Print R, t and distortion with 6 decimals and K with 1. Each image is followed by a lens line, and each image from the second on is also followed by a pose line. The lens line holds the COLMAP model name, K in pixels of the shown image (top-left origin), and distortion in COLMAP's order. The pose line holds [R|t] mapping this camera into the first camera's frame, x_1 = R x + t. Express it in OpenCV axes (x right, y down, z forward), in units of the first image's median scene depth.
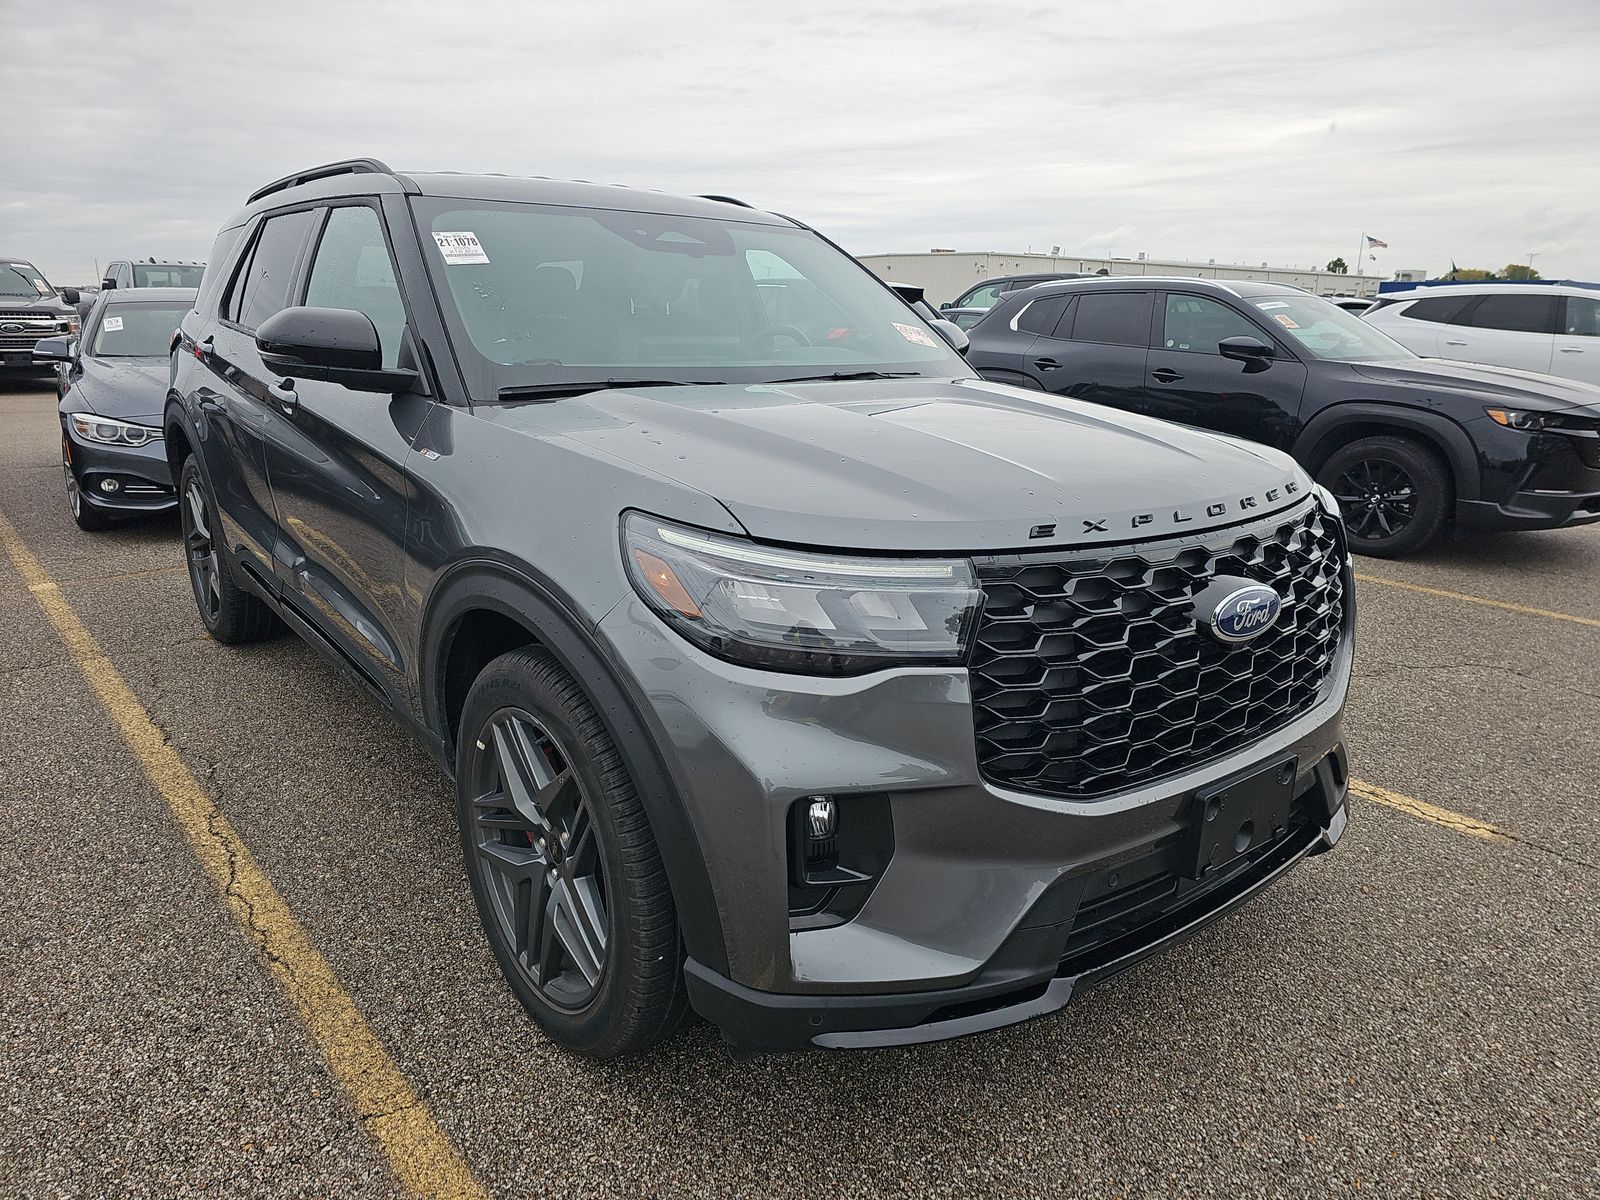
lens RADIAL K [[1083.0, 0, 797.7], [0, 1083.0, 607.4], [0, 0, 1]] dist [0.044481, -0.037588]
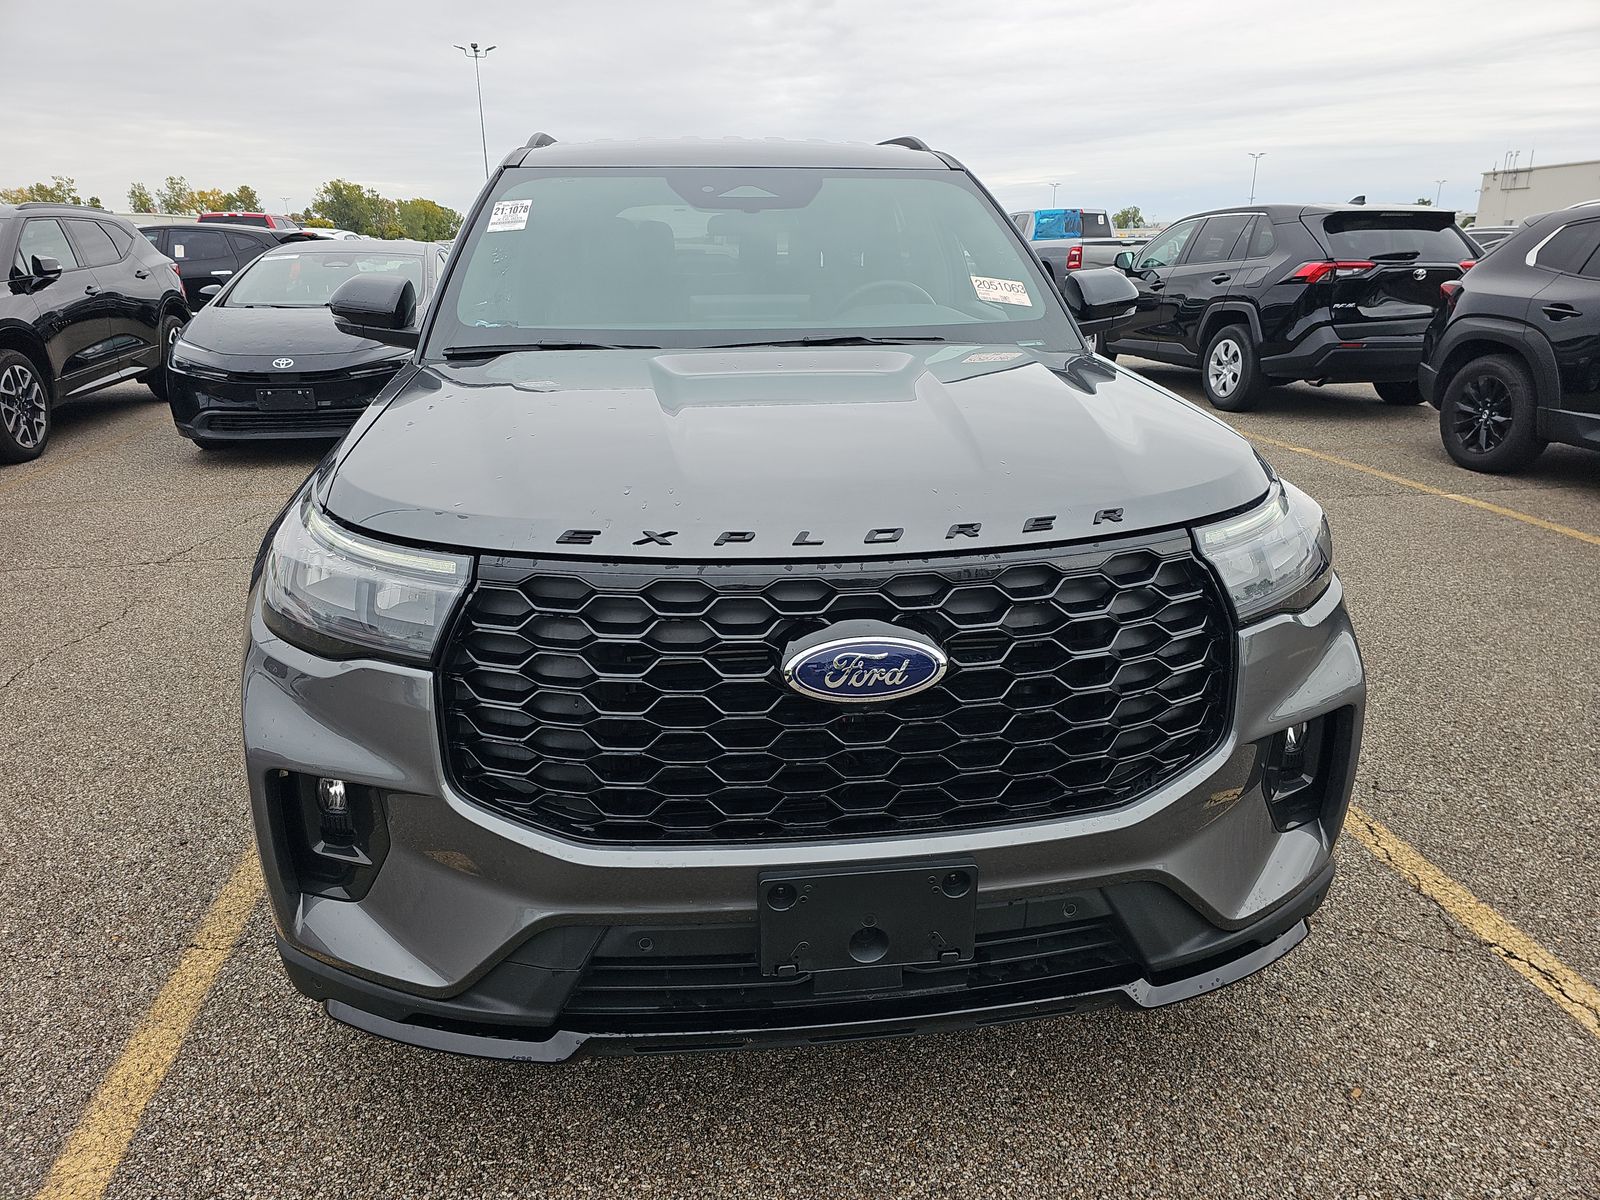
lens RADIAL K [[1083.0, 0, 797.2], [0, 1083.0, 591.6], [0, 0, 1]] dist [0.044481, -0.037588]
pose [[0.851147, 0.138631, -0.506290, 0.599299], [-0.117098, 0.990336, 0.074314, -0.081328], [0.511700, -0.003967, 0.859155, 0.237106]]
